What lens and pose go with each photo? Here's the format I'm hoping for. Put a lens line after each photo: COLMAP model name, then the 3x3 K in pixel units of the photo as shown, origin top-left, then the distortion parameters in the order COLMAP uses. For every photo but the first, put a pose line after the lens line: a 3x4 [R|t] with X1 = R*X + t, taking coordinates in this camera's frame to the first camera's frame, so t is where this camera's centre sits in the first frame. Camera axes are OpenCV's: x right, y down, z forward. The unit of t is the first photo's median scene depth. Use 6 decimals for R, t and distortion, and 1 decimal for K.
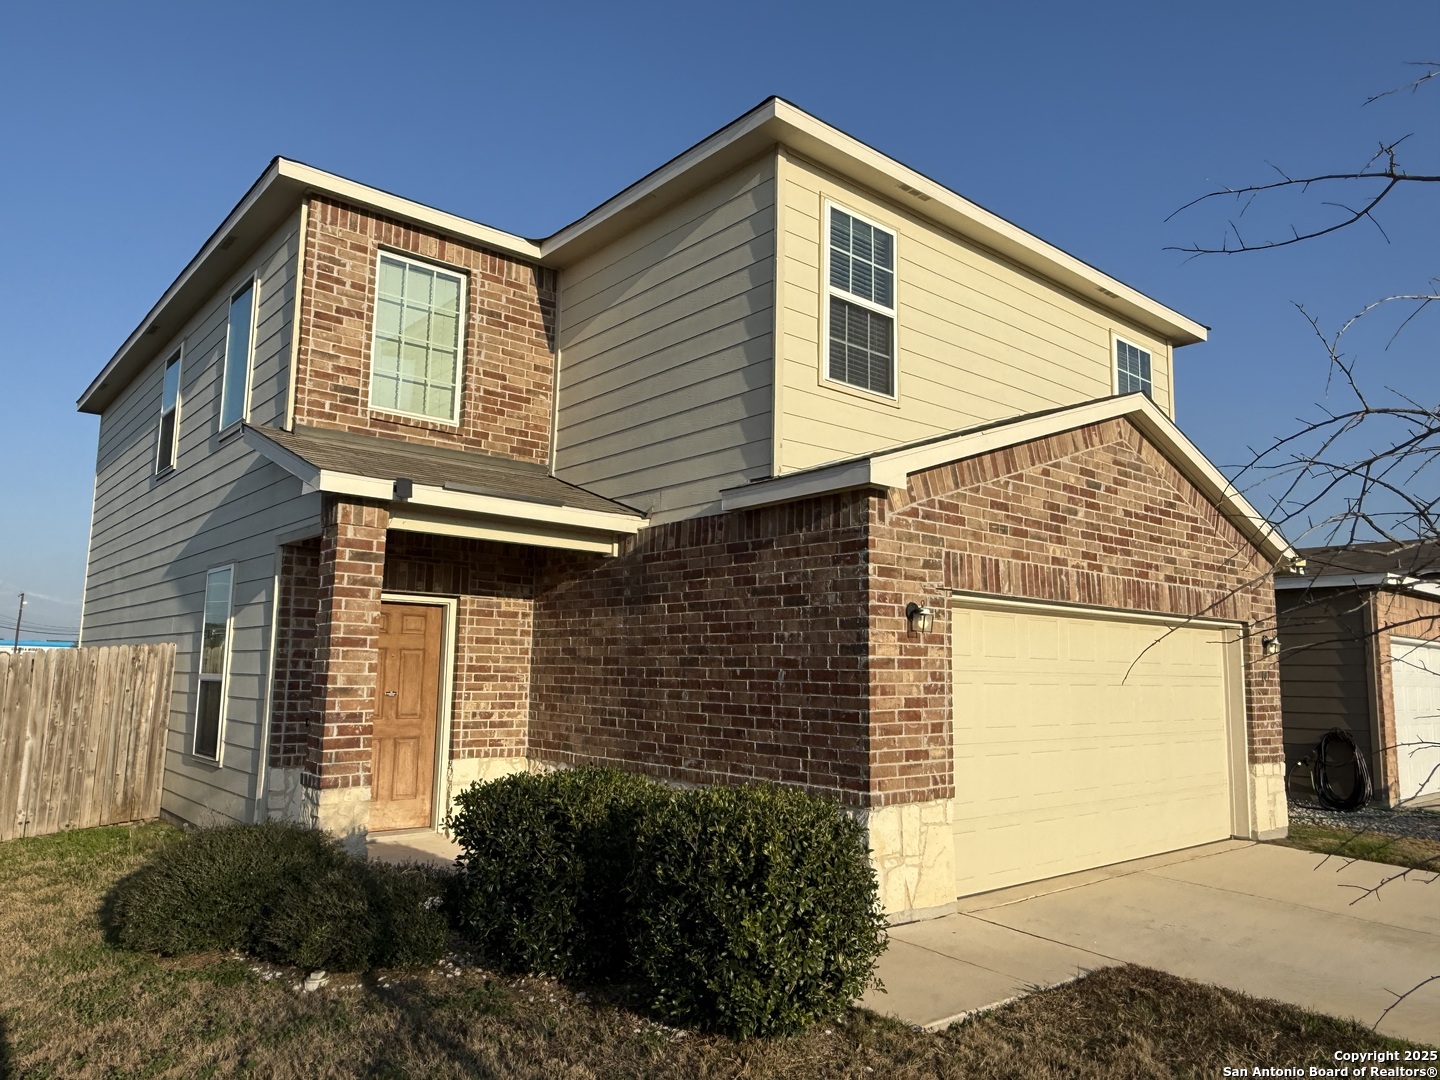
lens RADIAL K [[1001.0, 0, 718.3], [0, 1001.0, 549.5], [0, 0, 1]] dist [-0.033307, -0.000976]
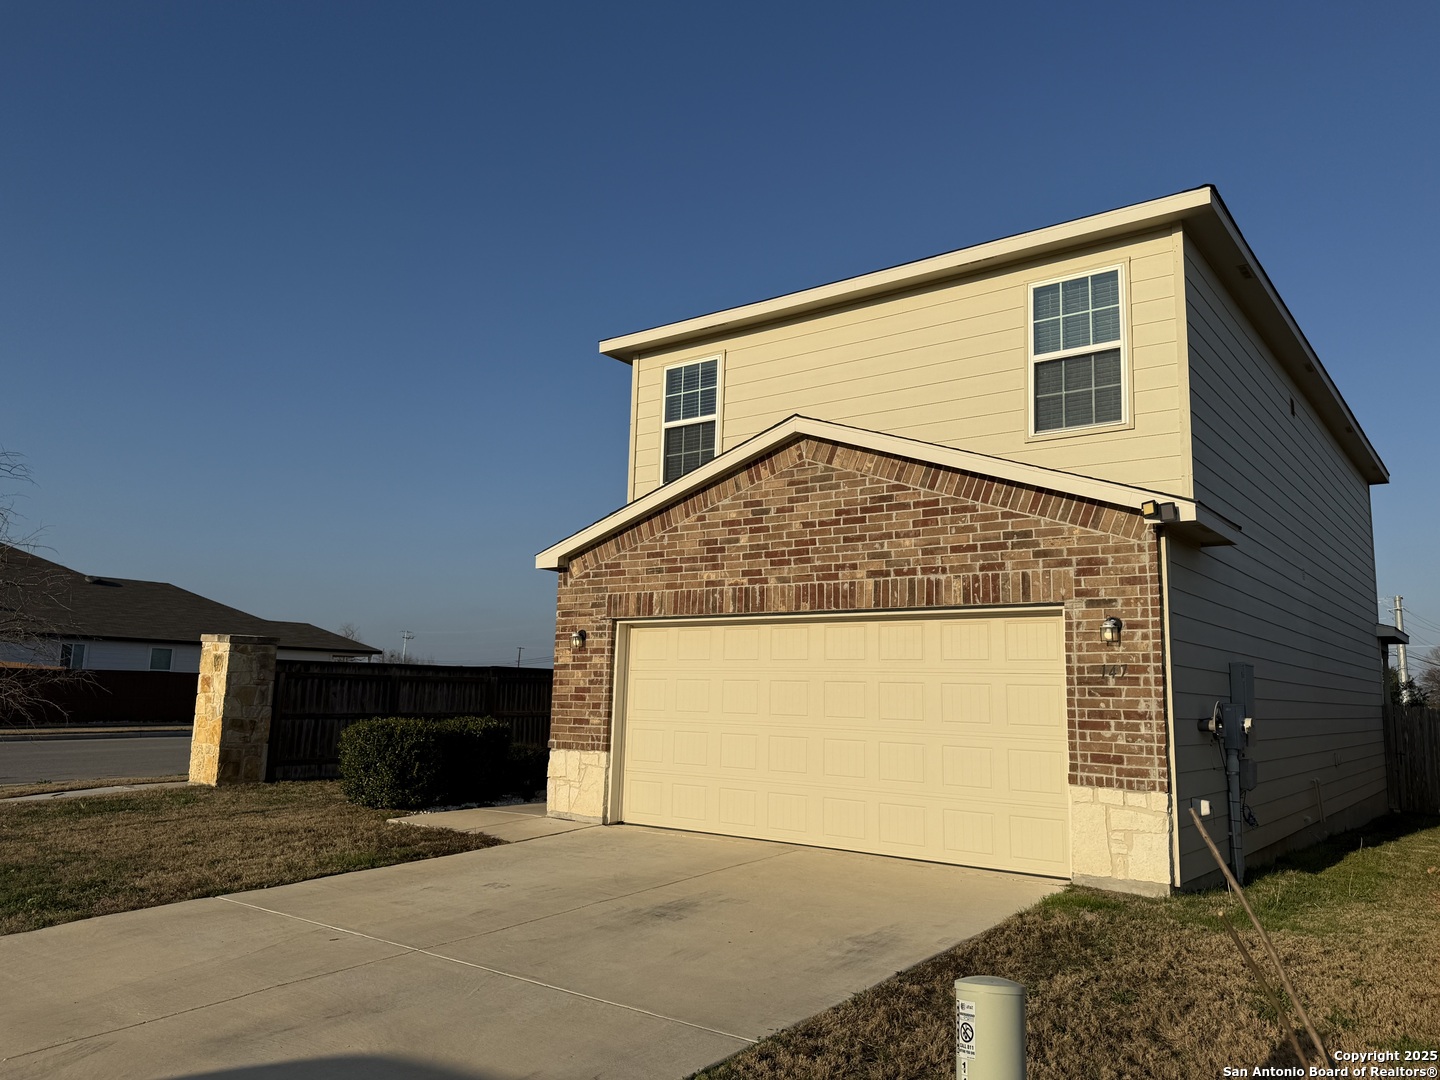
lens RADIAL K [[1054.3, 0, 720.6], [0, 1054.3, 532.1], [0, 0, 1]] dist [0.083698, 0.000835]
pose [[0.220598, -0.163958, -0.961485, 1.727260], [0.102353, 0.984219, -0.144352, 0.149605], [0.969980, -0.066567, 0.233898, 0.717896]]
